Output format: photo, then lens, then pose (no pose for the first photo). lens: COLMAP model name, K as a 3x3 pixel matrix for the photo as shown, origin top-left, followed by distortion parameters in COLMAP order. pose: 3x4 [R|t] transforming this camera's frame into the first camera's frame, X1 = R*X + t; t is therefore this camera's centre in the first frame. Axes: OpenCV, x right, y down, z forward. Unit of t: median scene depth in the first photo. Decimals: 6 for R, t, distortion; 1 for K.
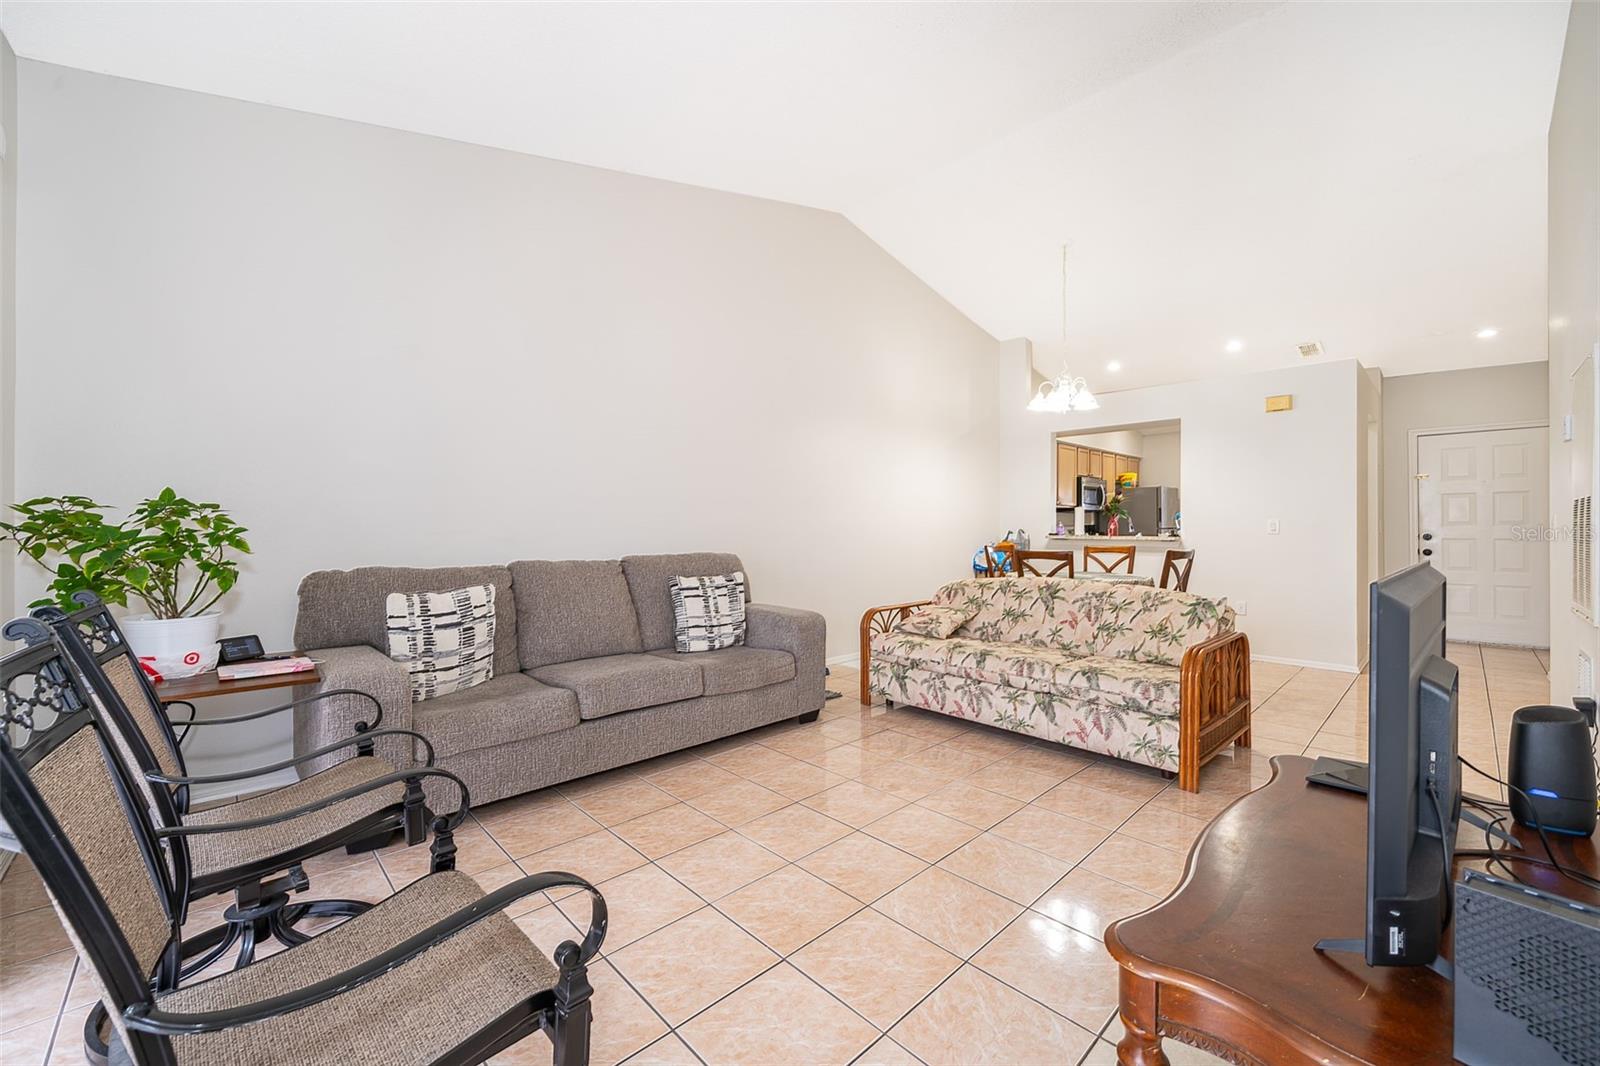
lens RADIAL K [[636.7, 0, 796.1], [0, 636.7, 527.7], [0, 0, 1]] dist [-0.001237, 0.000442]
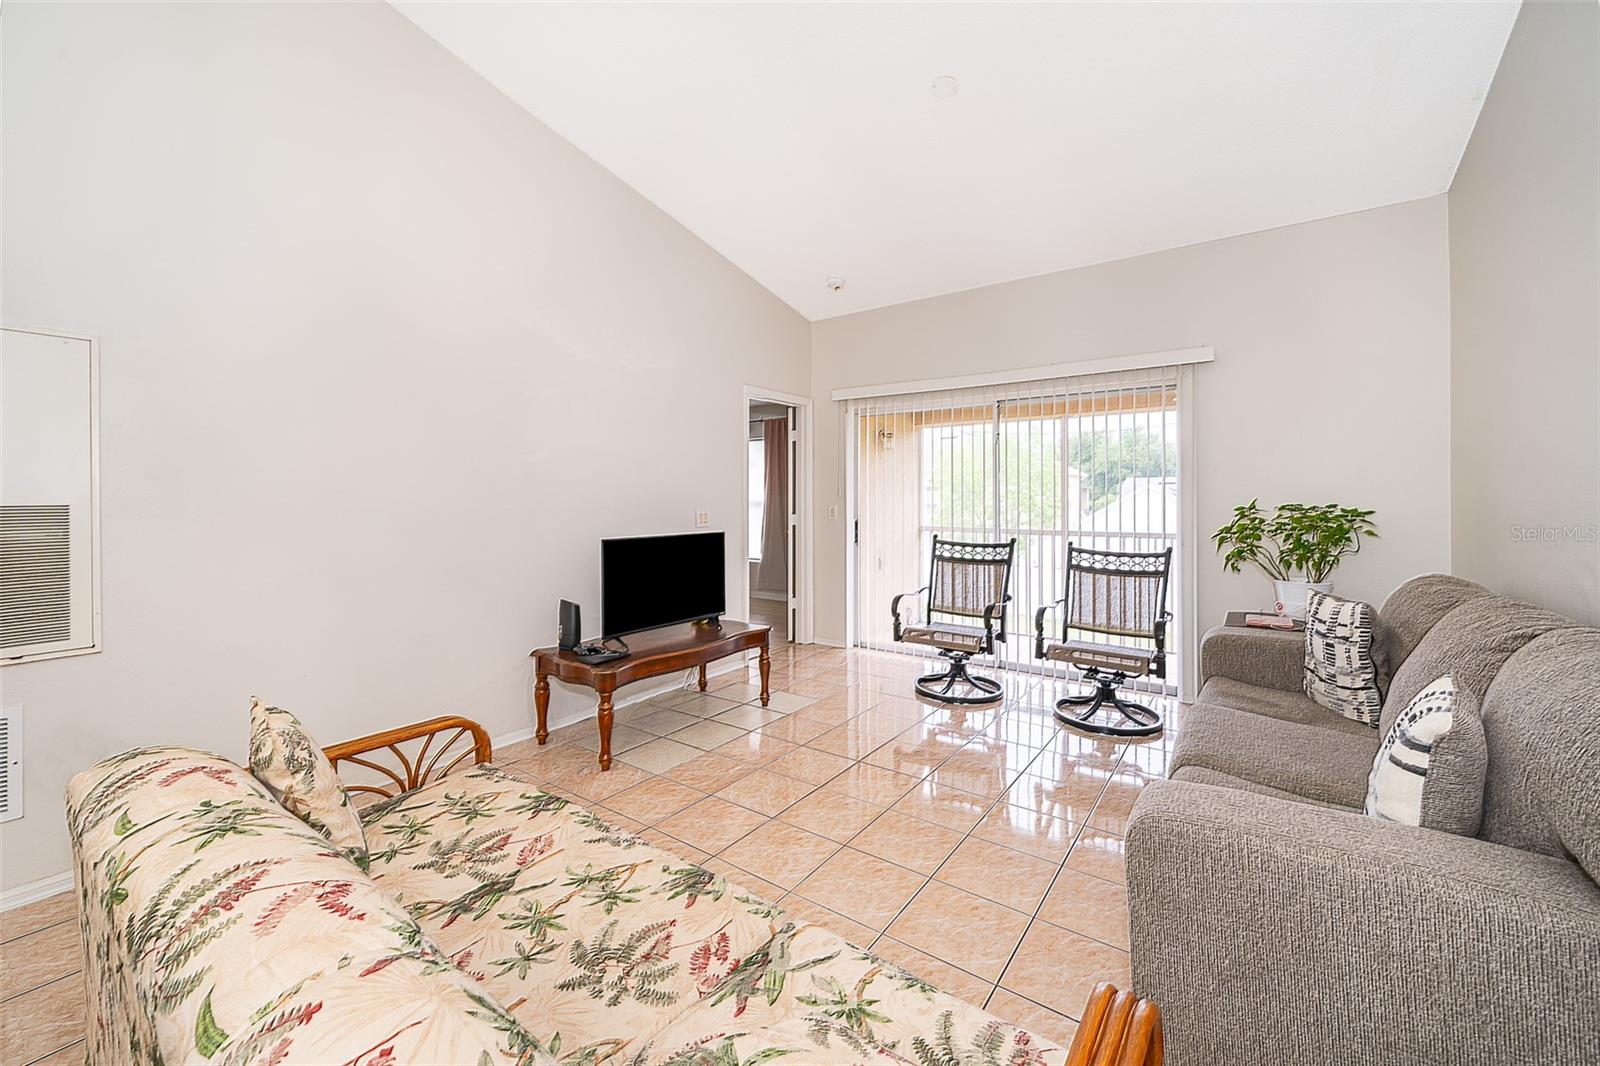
lens RADIAL K [[636.7, 0, 779.8], [0, 636.7, 496.1], [0, 0, 1]] dist [-0.001237, 0.000442]
pose [[-0.986463, -0.001803, -0.163973, 0.396439], [-0.002544, 0.999987, 0.004311, -0.052803], [0.163964, 0.004670, -0.986455, 1.753906]]
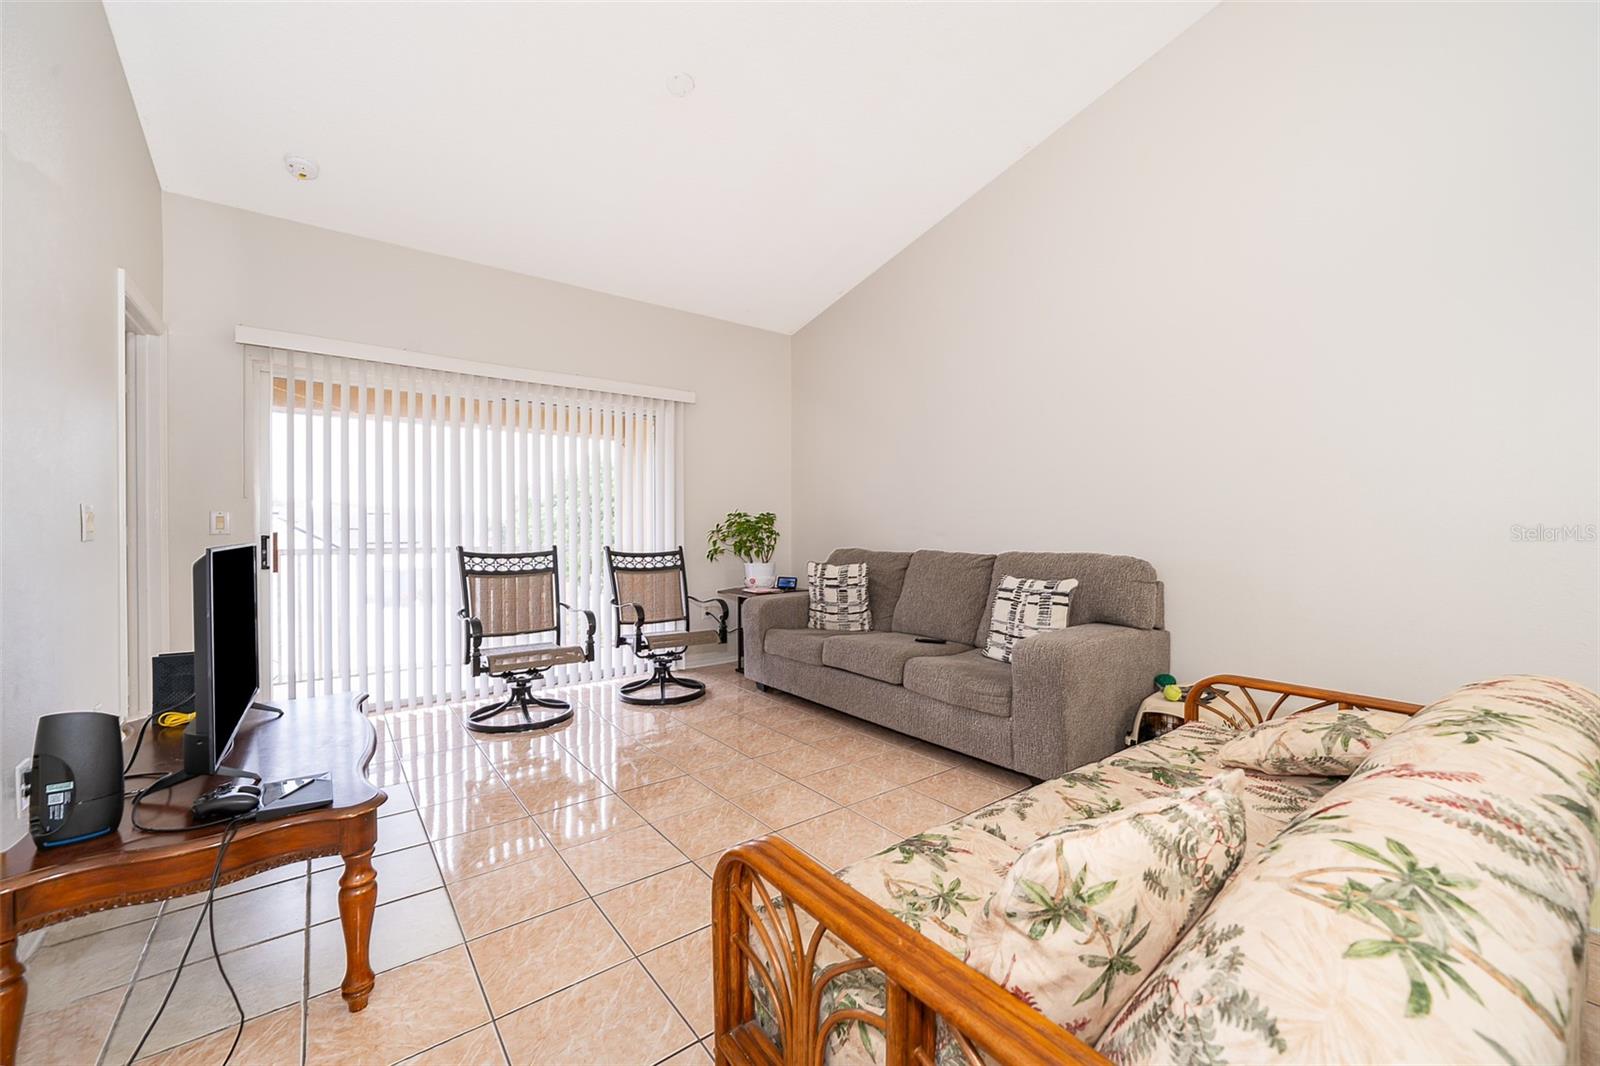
lens RADIAL K [[636.7, 0, 803.0], [0, 636.7, 529.5], [0, 0, 1]] dist [-0.001237, 0.000442]
pose [[-0.106630, -0.004685, -0.994288, 0.994737], [-0.004145, 0.999982, -0.004267, 0.020192], [0.994290, 0.003667, -0.106648, 1.064443]]
